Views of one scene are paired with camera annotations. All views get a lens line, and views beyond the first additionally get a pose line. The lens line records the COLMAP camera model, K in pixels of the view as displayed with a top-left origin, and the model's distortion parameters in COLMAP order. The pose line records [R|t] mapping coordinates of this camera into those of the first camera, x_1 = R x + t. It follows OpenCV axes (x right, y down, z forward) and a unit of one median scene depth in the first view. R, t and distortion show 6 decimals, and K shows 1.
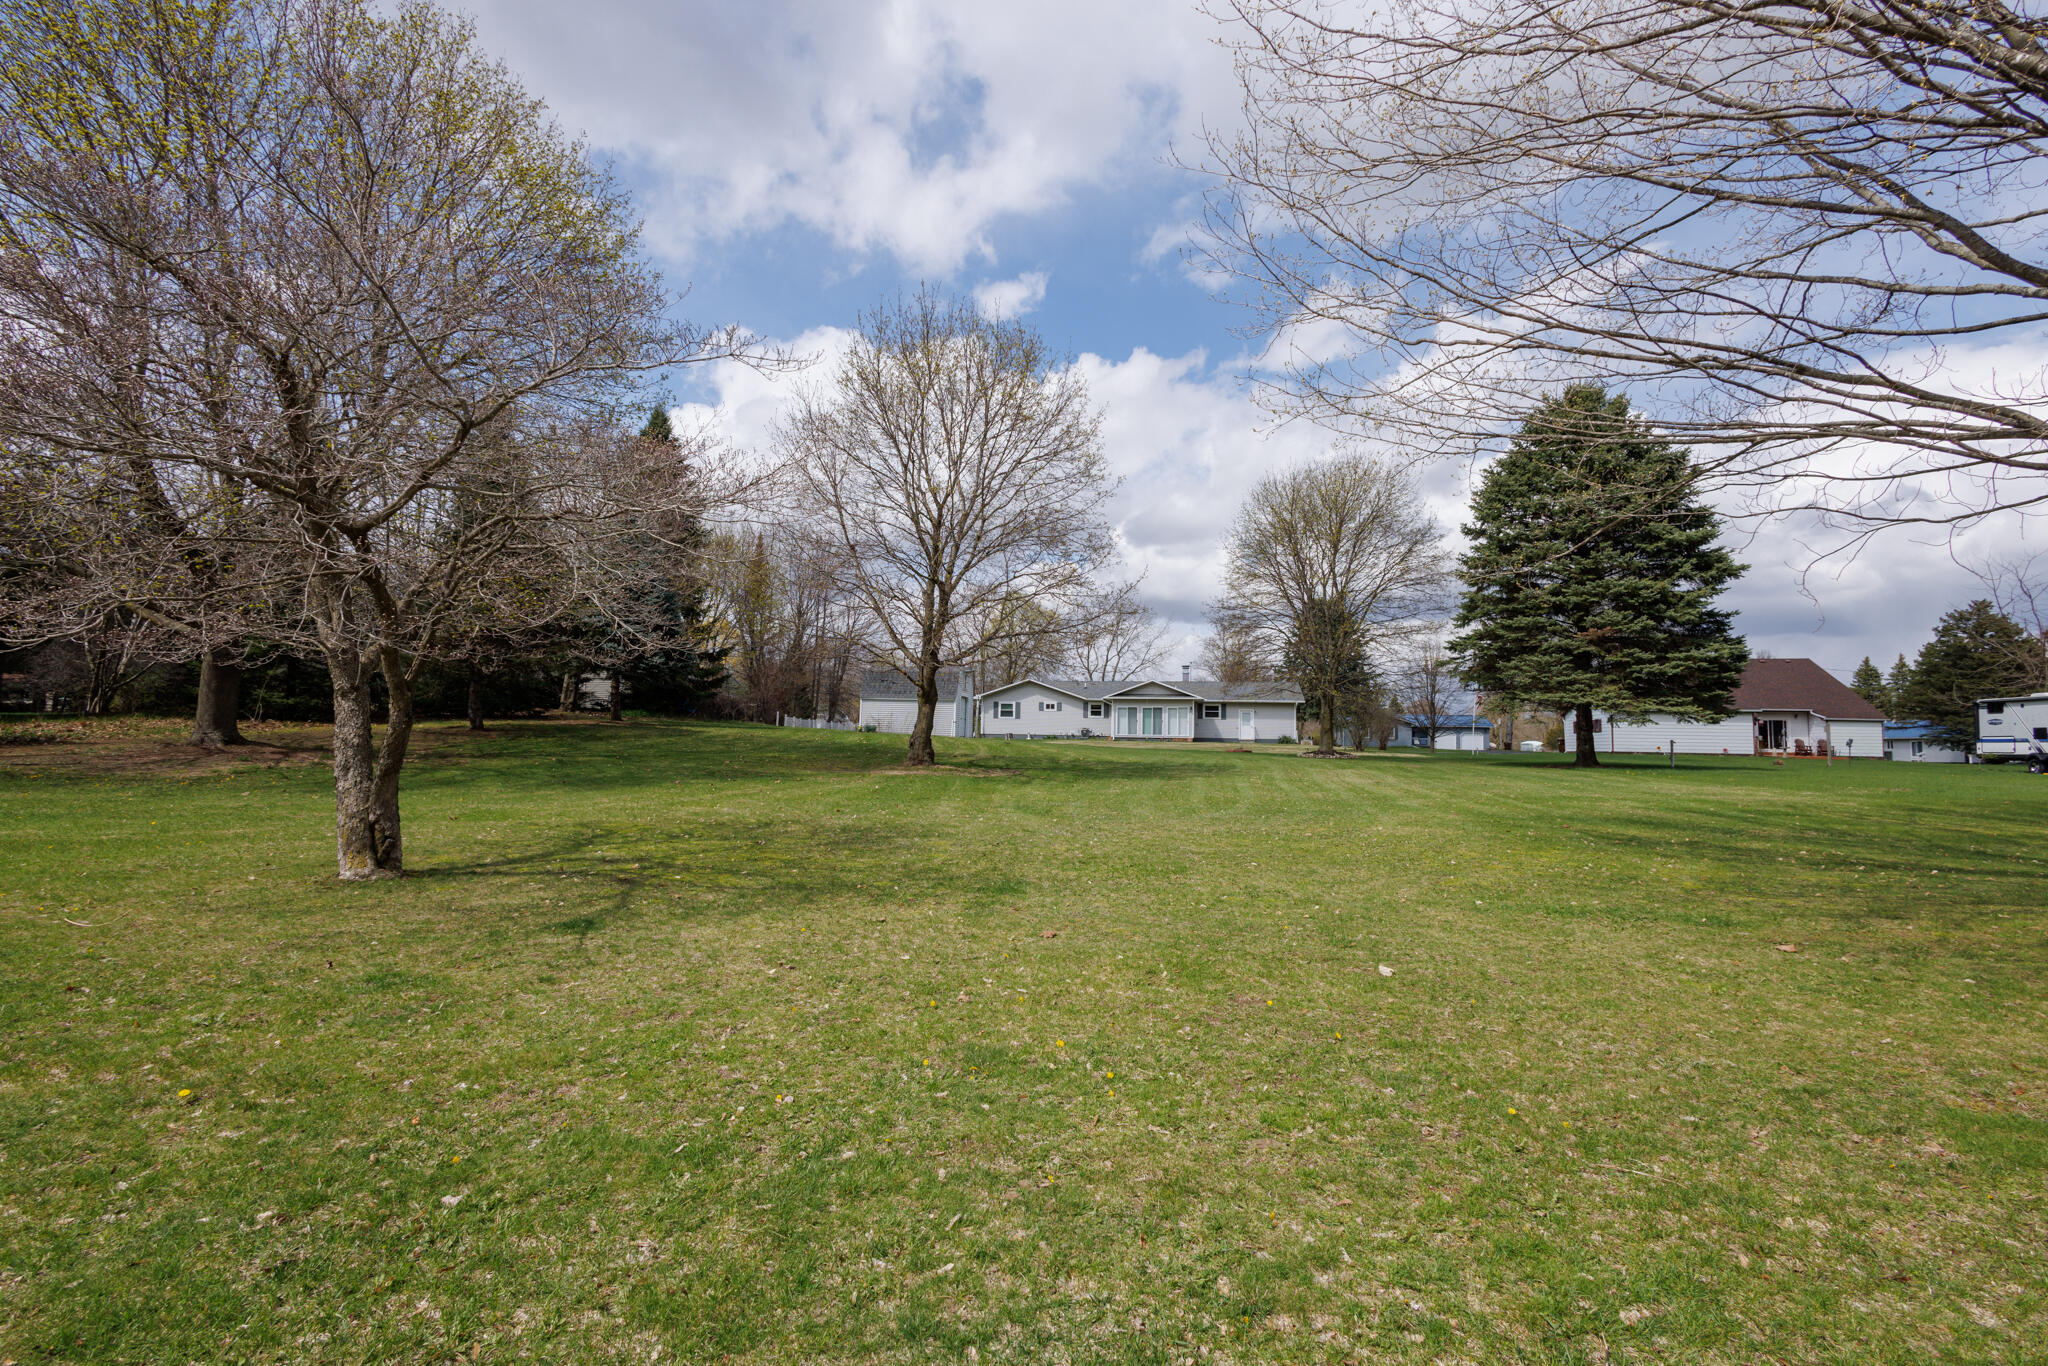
lens RADIAL K [[932.8, 0, 1026.4], [0, 932.8, 680.4], [0, 0, 1]] dist [0.018583, -0.008889]
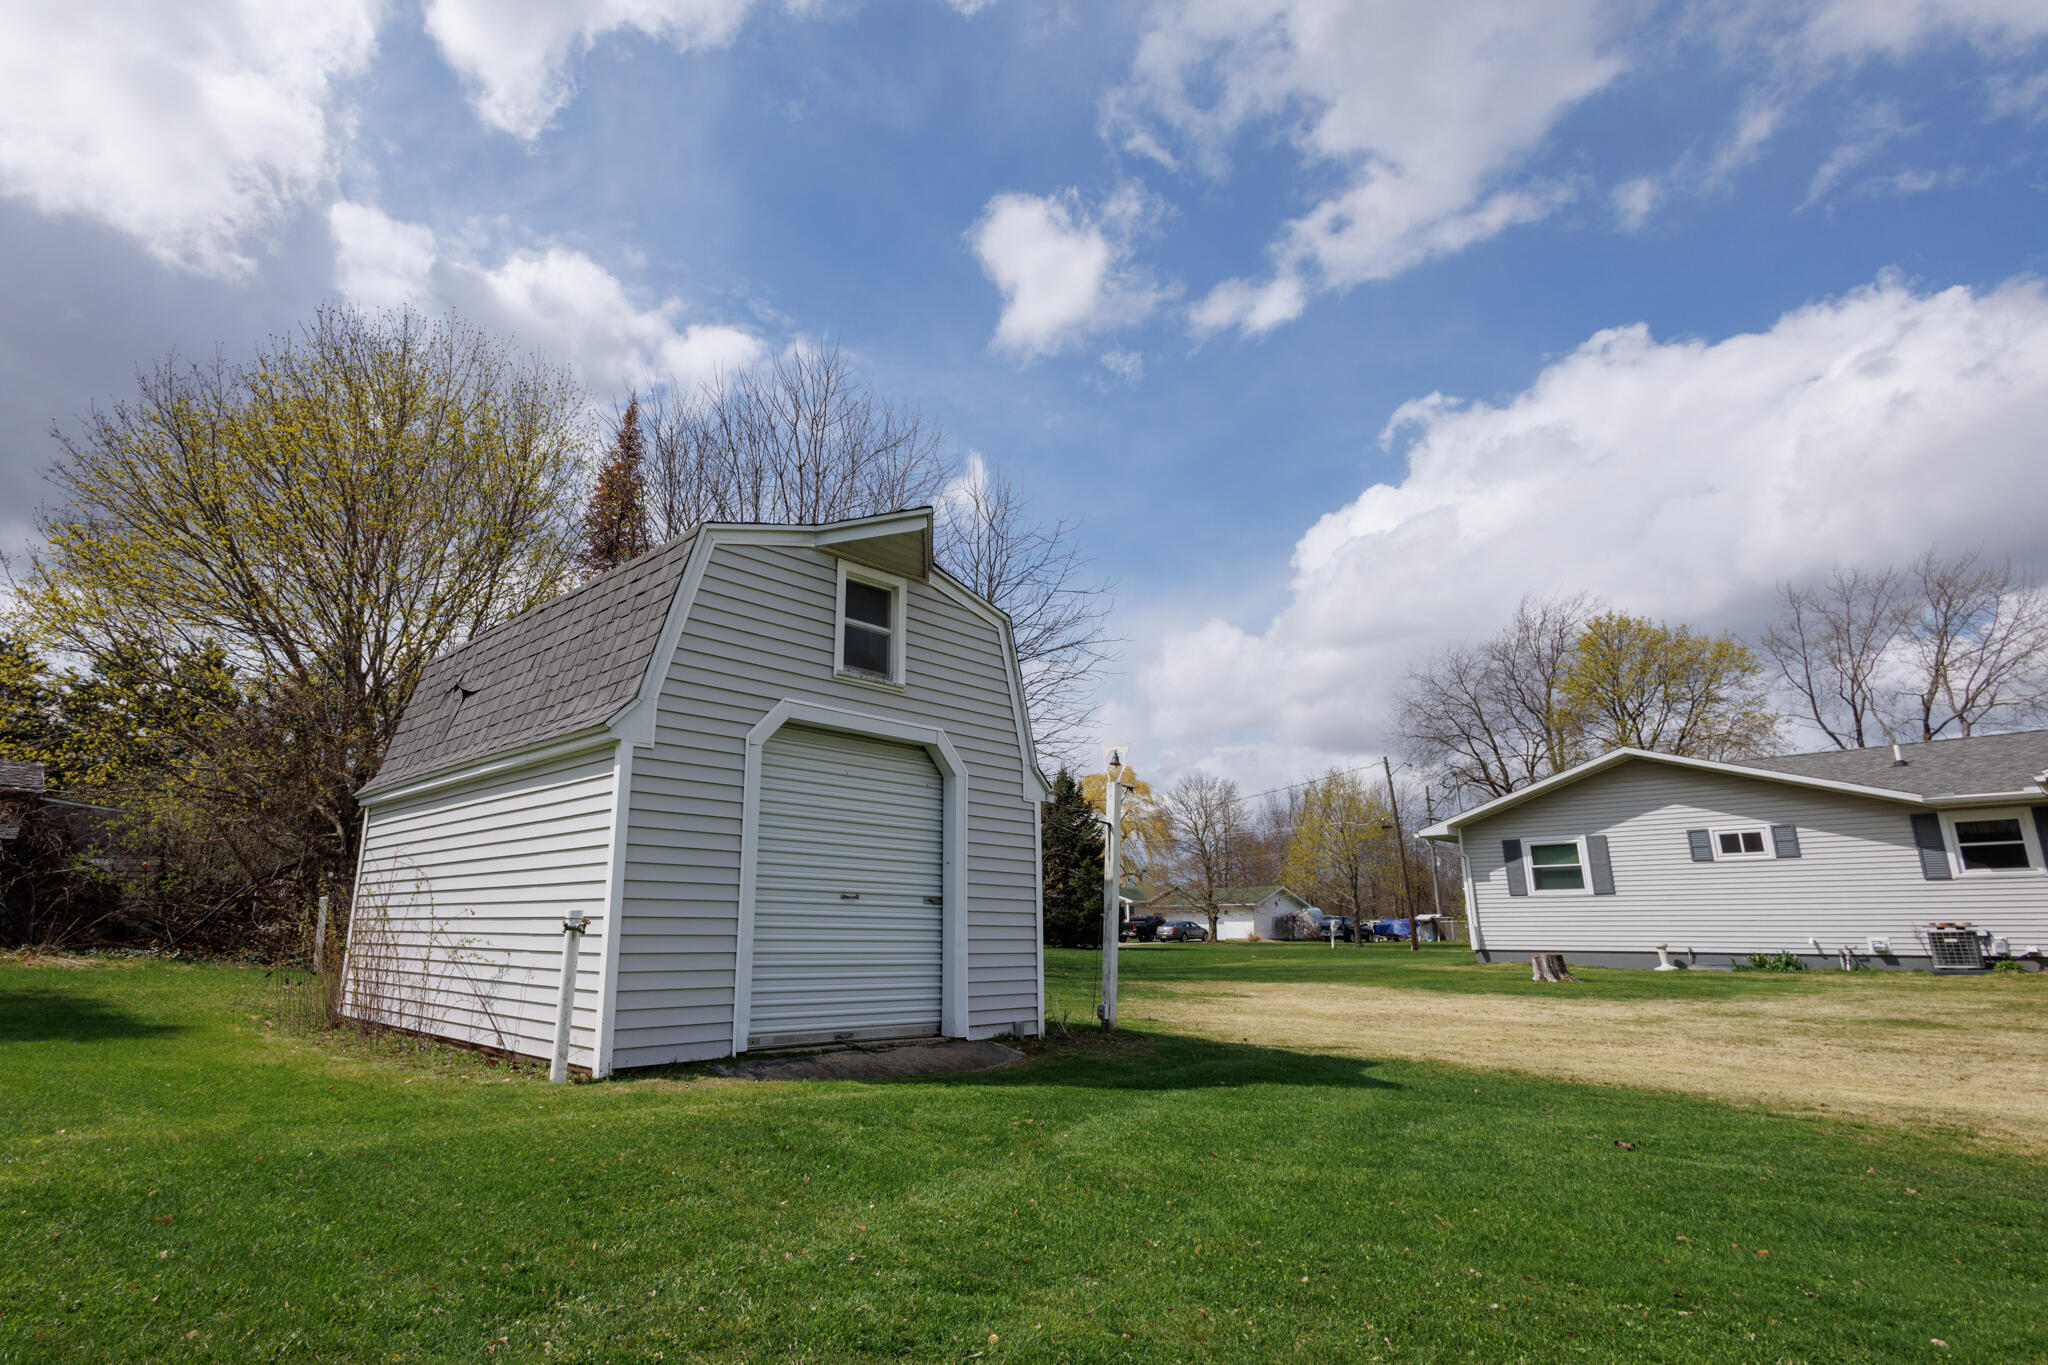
lens RADIAL K [[1056.8, 0, 896.2], [0, 1056.8, 675.5], [0, 0, 1]] dist [0.008662, -0.001380]
pose [[0.788770, -0.163703, -0.592489, 0.023647], [0.053351, 0.978480, -0.199325, 0.029808], [0.612369, 0.125611, 0.780529, 0.634154]]
